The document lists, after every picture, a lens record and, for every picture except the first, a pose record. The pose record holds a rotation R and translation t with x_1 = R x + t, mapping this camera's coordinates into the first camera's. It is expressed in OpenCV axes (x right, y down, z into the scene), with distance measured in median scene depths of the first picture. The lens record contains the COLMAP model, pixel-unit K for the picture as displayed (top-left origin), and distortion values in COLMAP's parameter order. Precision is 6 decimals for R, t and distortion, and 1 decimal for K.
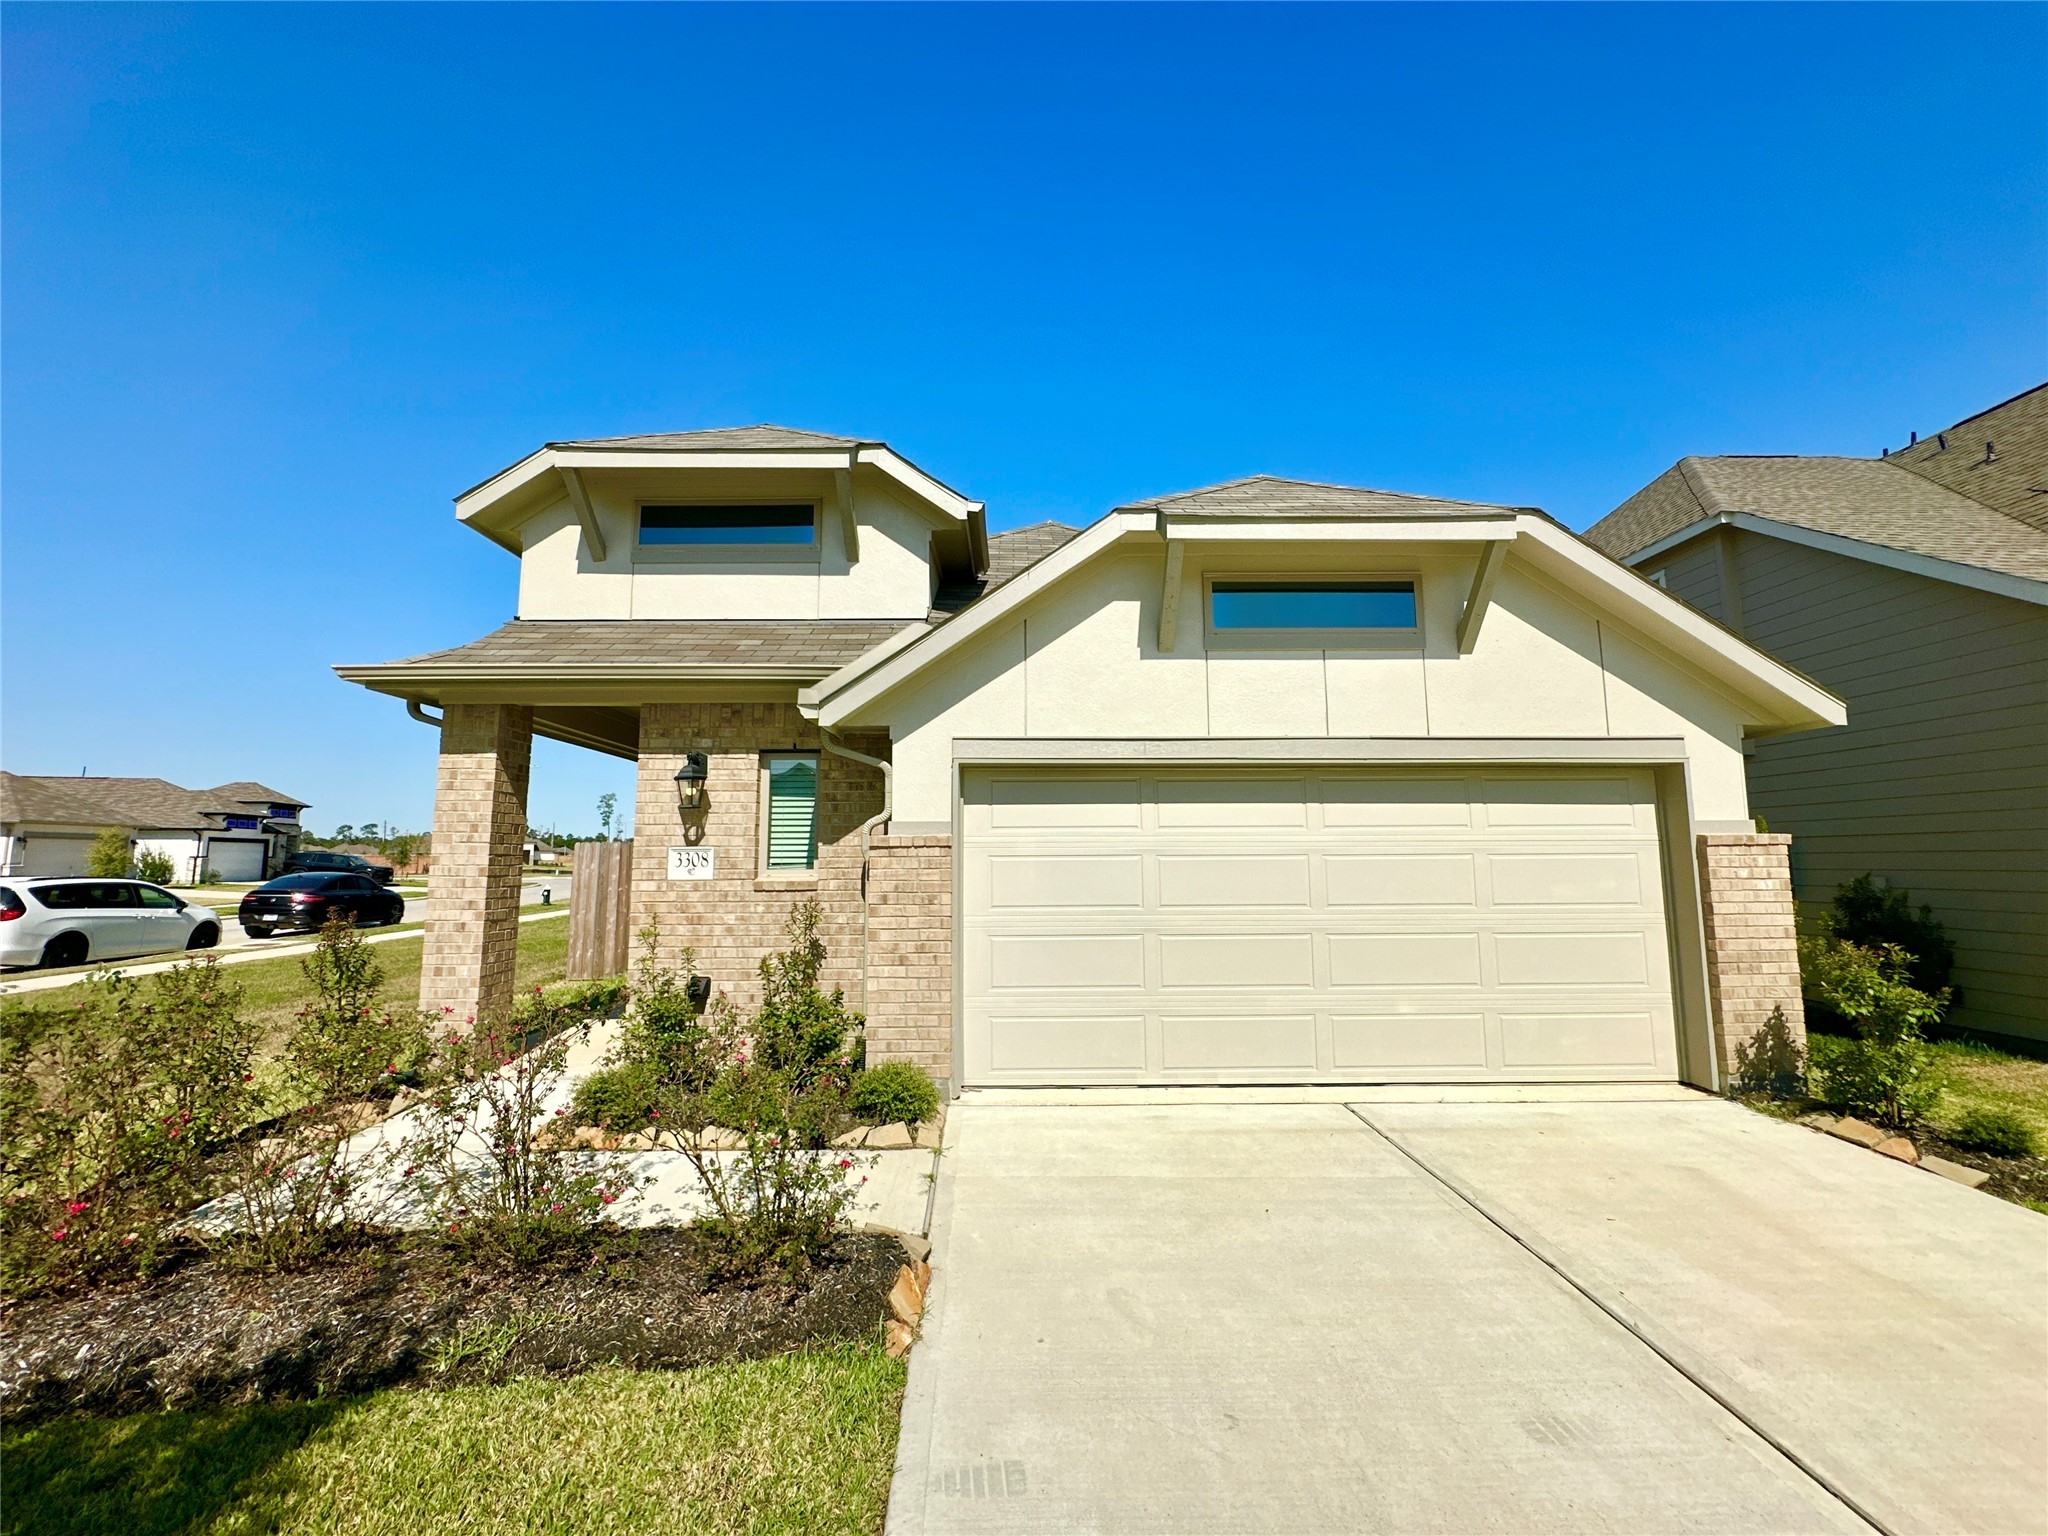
lens RADIAL K [[818.8, 0, 1023.9], [0, 818.8, 762.8], [0, 0, 1]] dist [-0.002409, -0.000134]
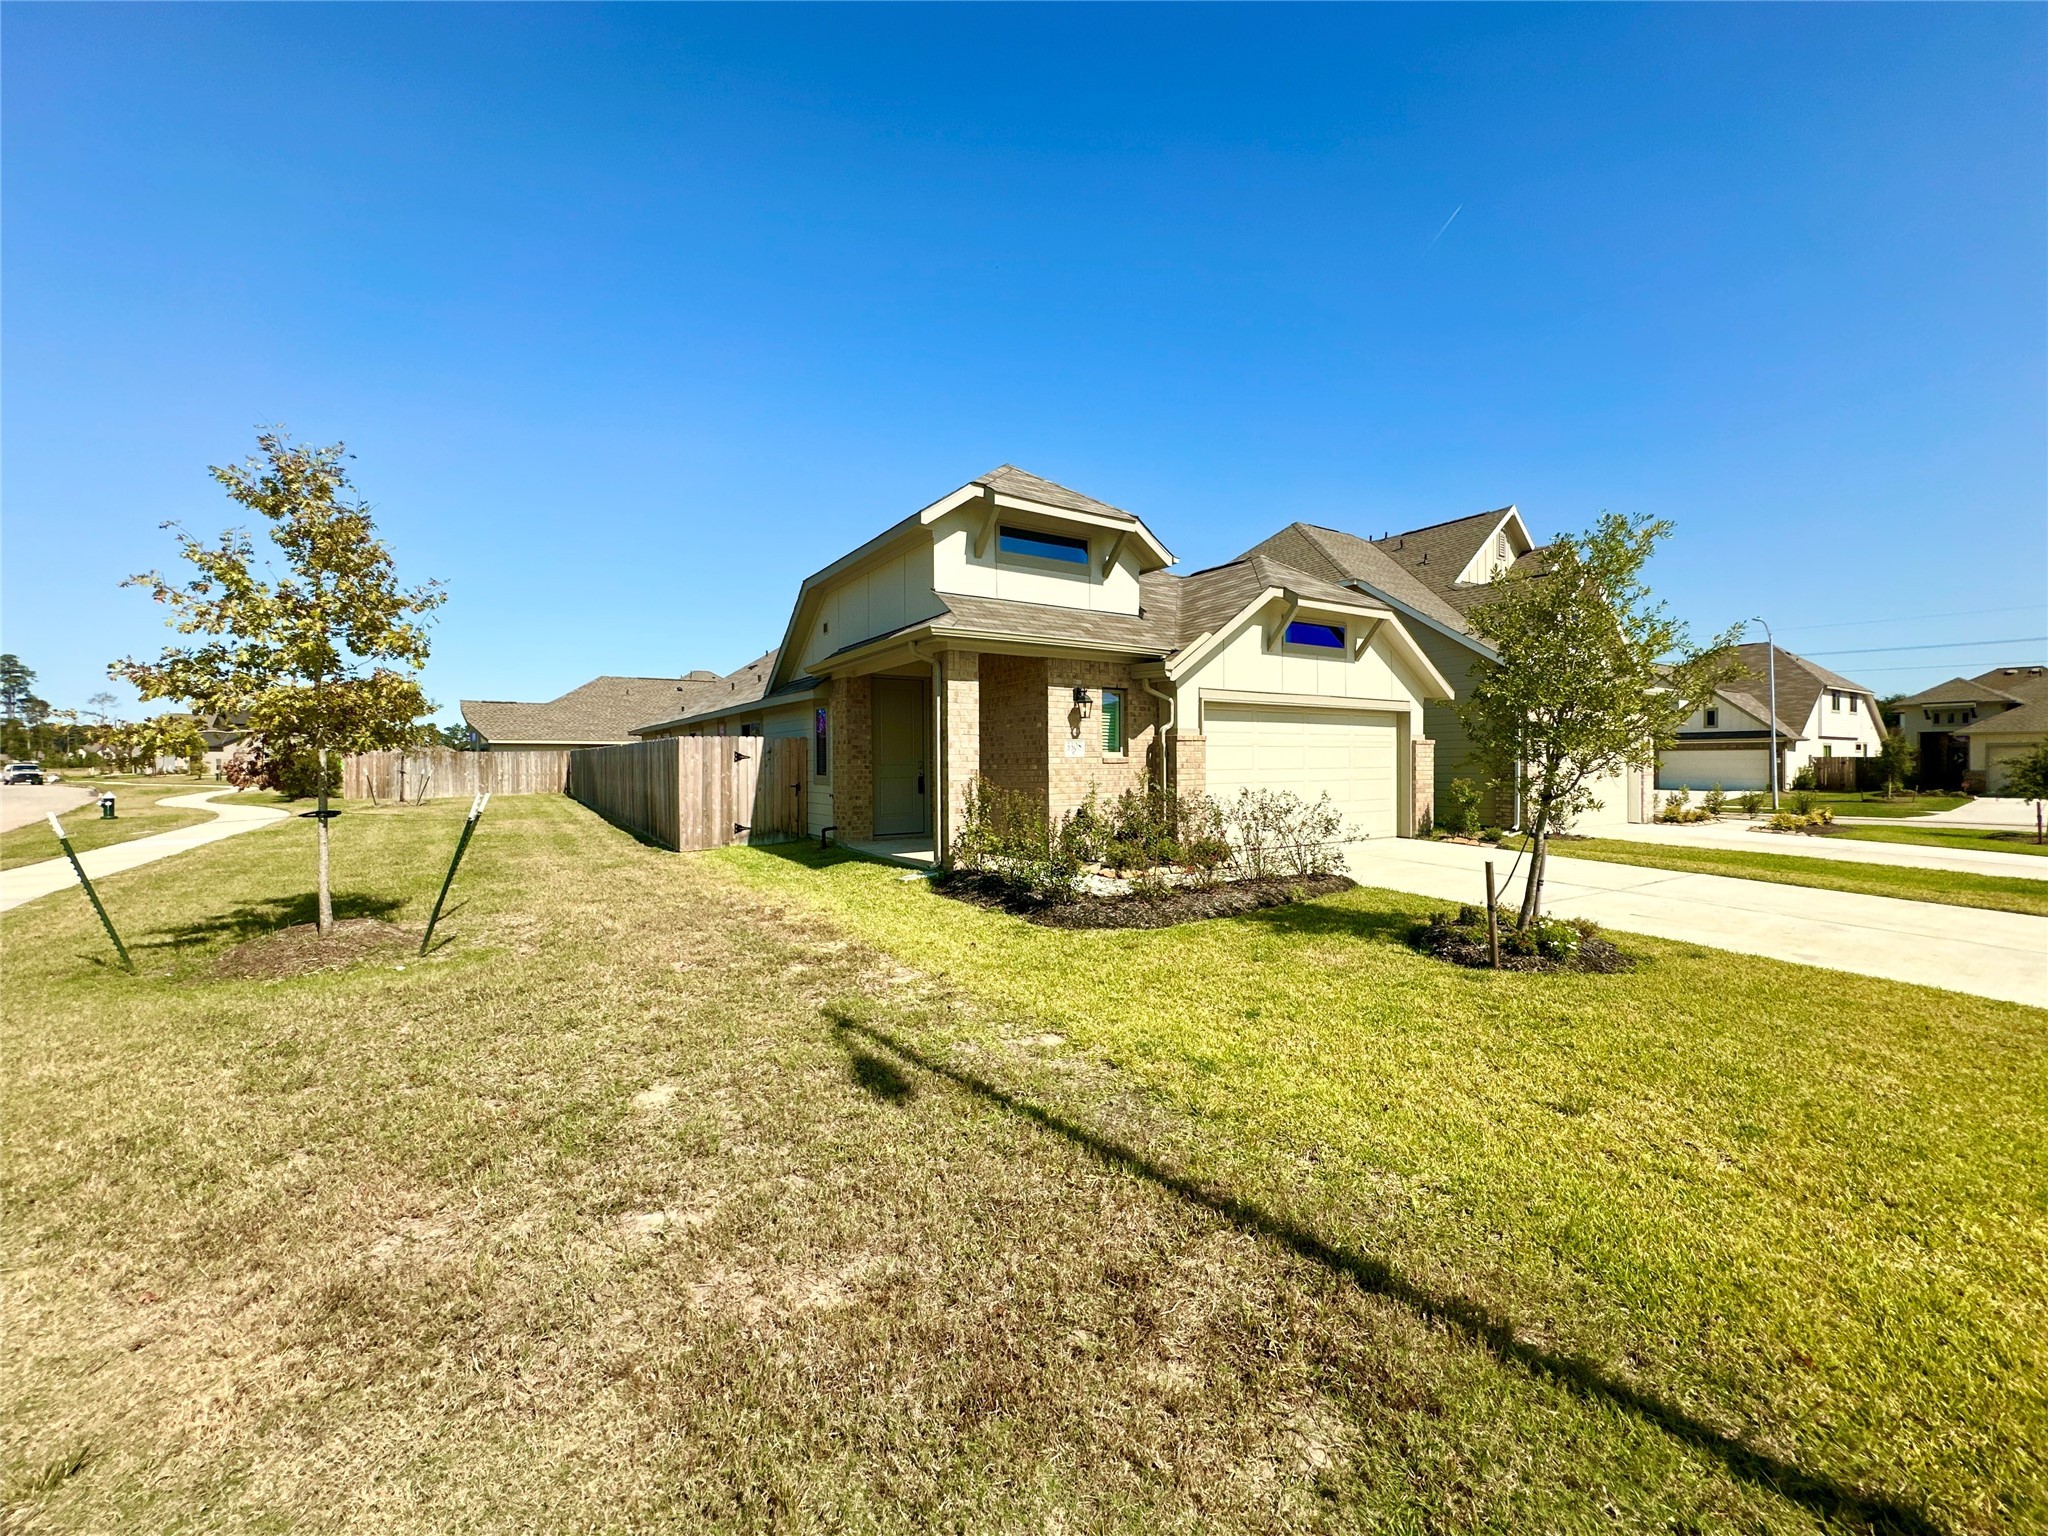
lens RADIAL K [[818.8, 0, 1023.9], [0, 818.8, 762.8], [0, 0, 1]] dist [-0.002409, -0.000134]
pose [[0.843882, -0.001499, 0.536527, -1.477358], [-0.060065, 0.993446, 0.097251, -0.015715], [-0.533156, -0.114295, 0.838261, -0.470023]]
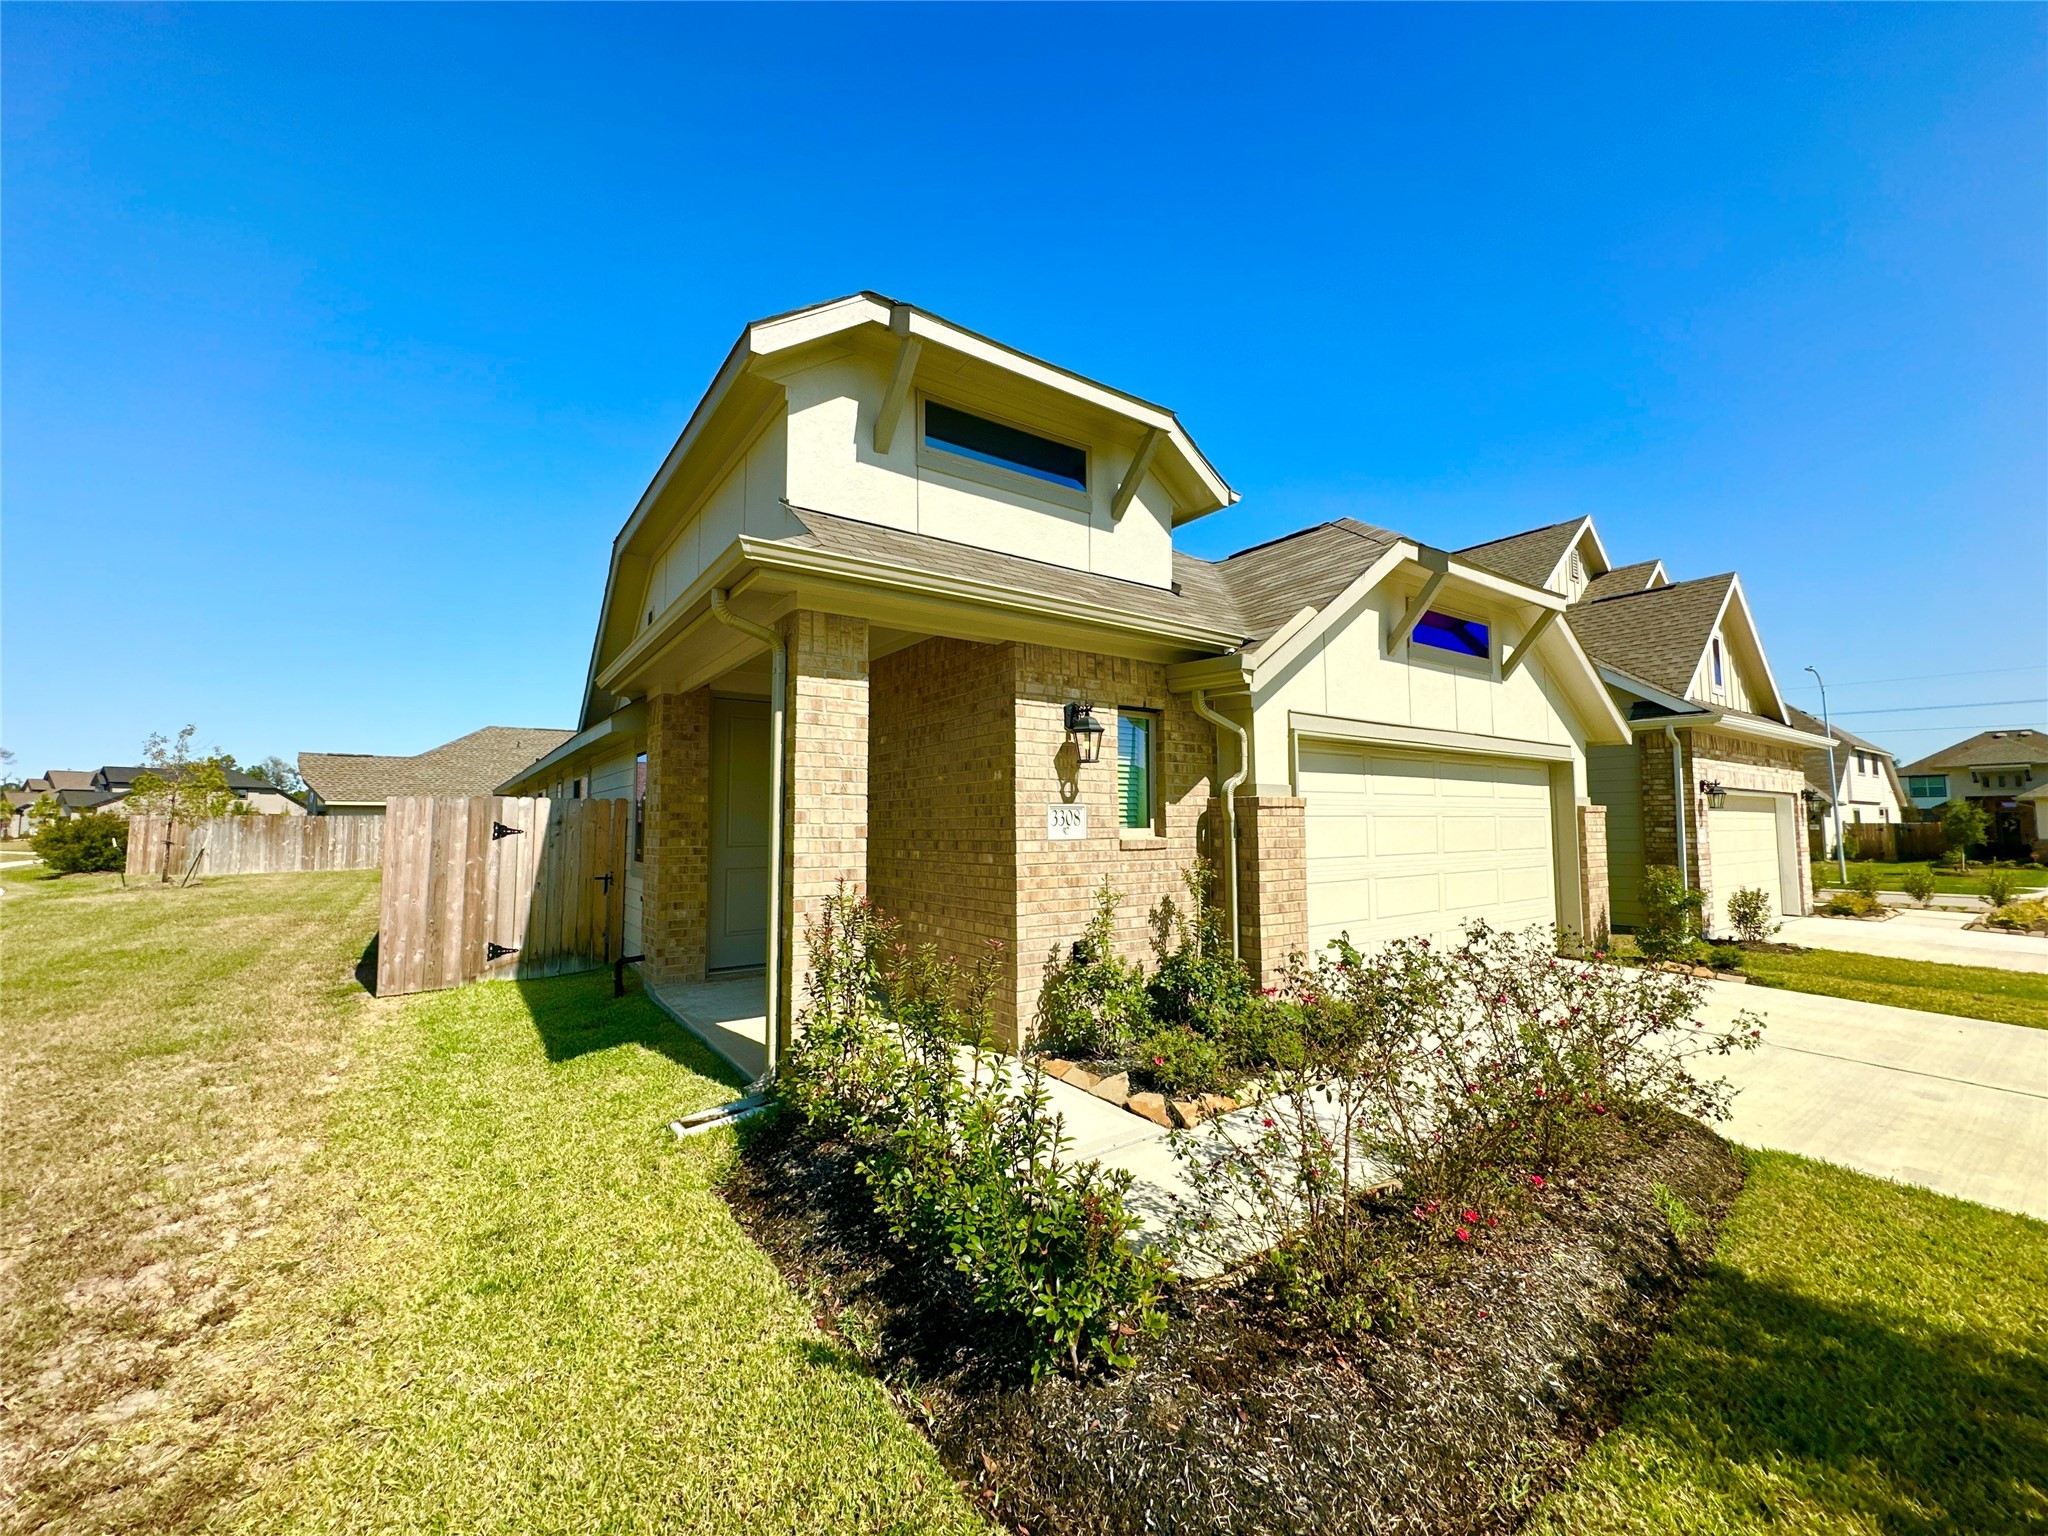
lens RADIAL K [[818.8, 0, 1023.9], [0, 818.8, 762.8], [0, 0, 1]] dist [-0.002409, -0.000134]
pose [[0.821496, 0.043217, 0.568574, -0.975674], [-0.065479, 0.997677, 0.018774, 0.041747], [-0.566442, -0.052652, 0.822418, 0.268701]]
